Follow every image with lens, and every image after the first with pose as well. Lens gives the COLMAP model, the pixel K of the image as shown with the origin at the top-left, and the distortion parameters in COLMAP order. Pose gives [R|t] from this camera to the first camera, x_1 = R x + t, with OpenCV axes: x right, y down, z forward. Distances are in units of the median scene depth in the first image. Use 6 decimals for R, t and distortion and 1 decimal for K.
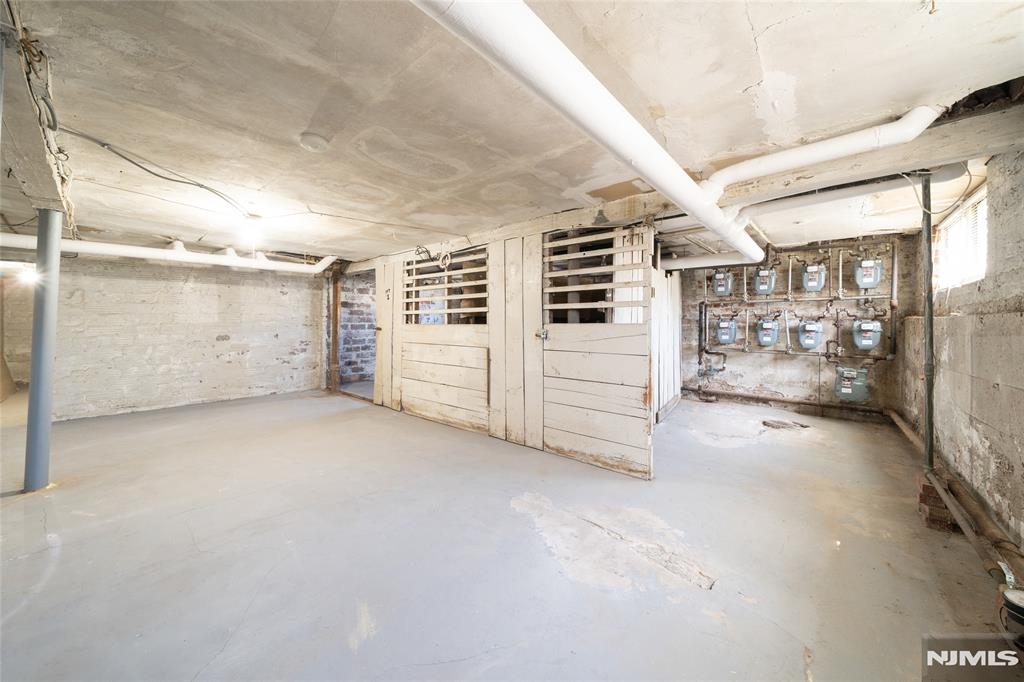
lens RADIAL K [[359.1, 0, 514.7], [0, 359.1, 319.3], [0, 0, 1]] dist [-0.008684, -0.000127]
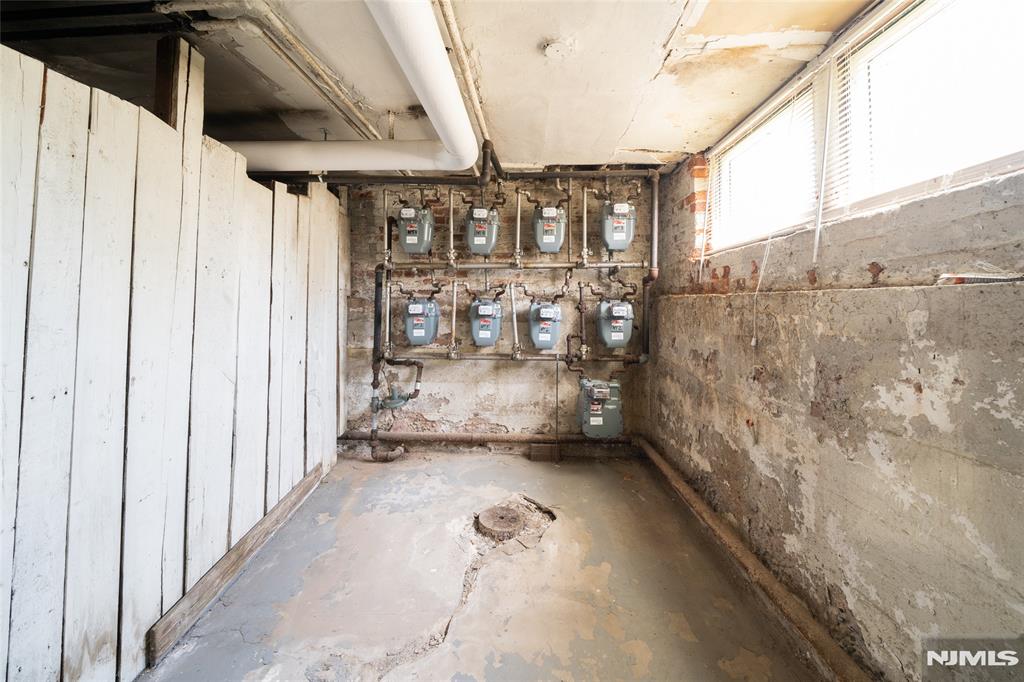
lens RADIAL K [[359.1, 0, 518.5], [0, 359.1, 295.3], [0, 0, 1]] dist [-0.008684, -0.000127]
pose [[0.768524, 0.013887, 0.639670, 0.394309], [-0.004271, 0.999854, -0.016574, 0.003562], [-0.639806, 0.010006, 0.768471, 0.544628]]
